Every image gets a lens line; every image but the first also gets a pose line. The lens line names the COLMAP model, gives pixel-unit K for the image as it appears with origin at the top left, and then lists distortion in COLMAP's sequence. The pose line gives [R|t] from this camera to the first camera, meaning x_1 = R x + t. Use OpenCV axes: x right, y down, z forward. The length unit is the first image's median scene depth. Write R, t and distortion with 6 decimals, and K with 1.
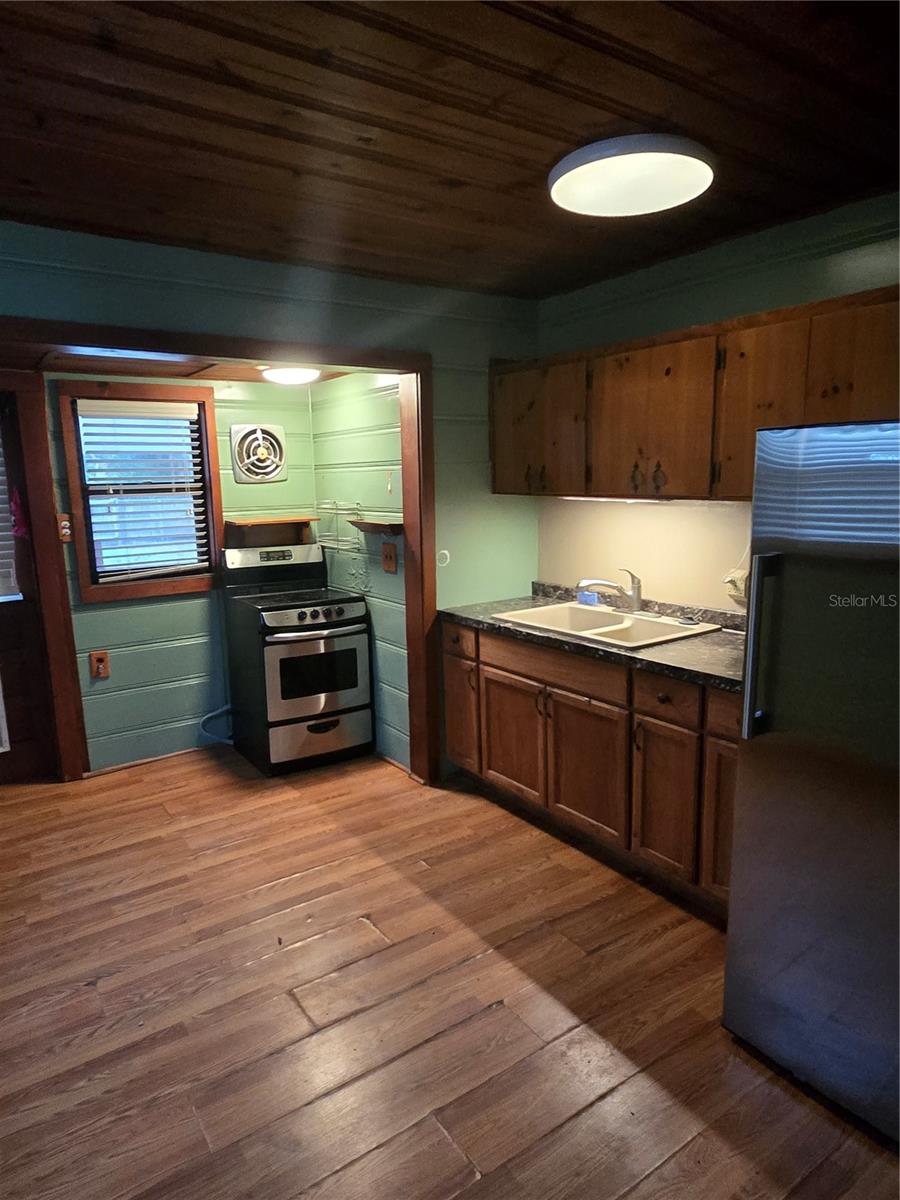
lens RADIAL K [[747.4, 0, 438.4], [0, 747.4, 602.2], [0, 0, 1]] dist [0.004706, -0.008983]
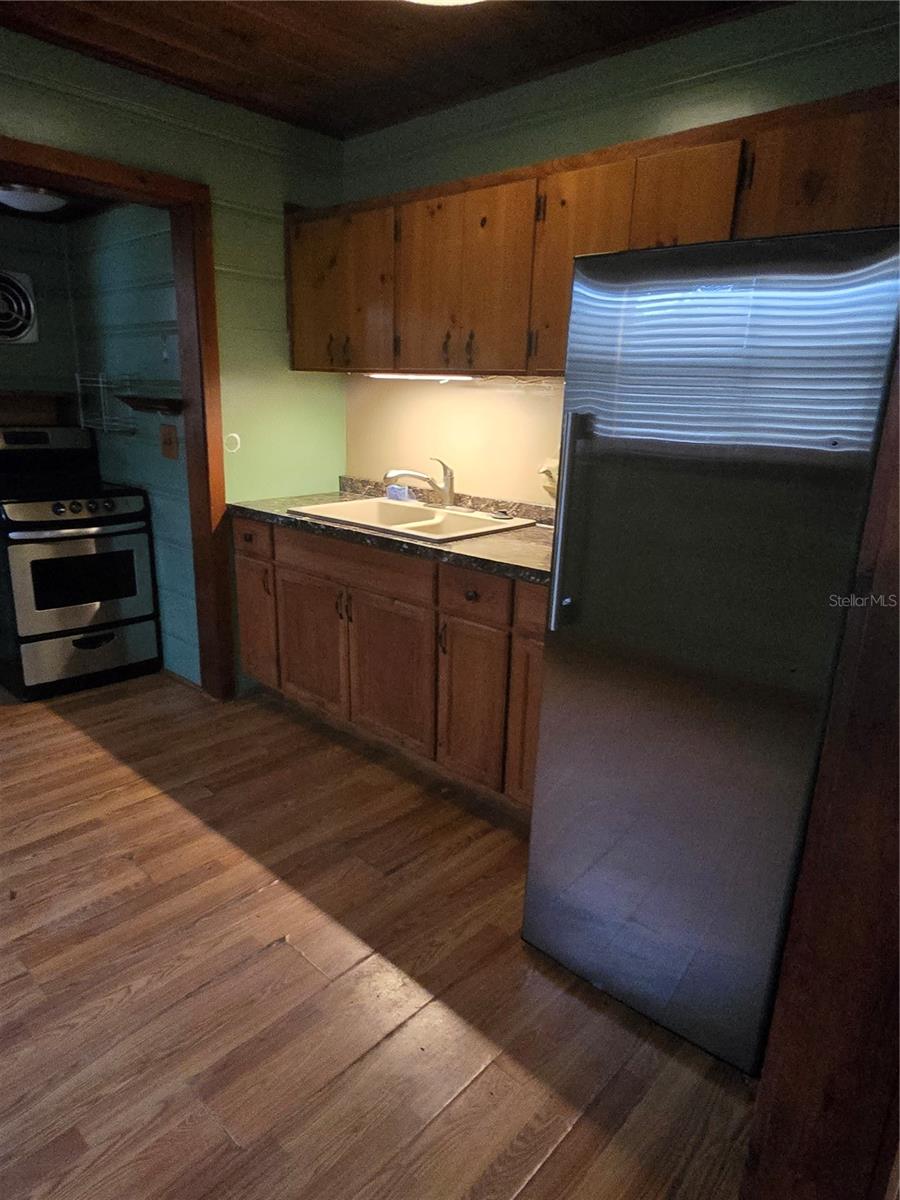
lens RADIAL K [[747.4, 0, 444.0], [0, 747.4, 602.1], [0, 0, 1]] dist [0.004706, -0.008983]
pose [[0.973701, -0.012043, 0.227513, 0.051362], [-0.011887, 0.994557, 0.103518, 0.035294], [-0.227521, -0.103500, 0.968257, 0.107204]]
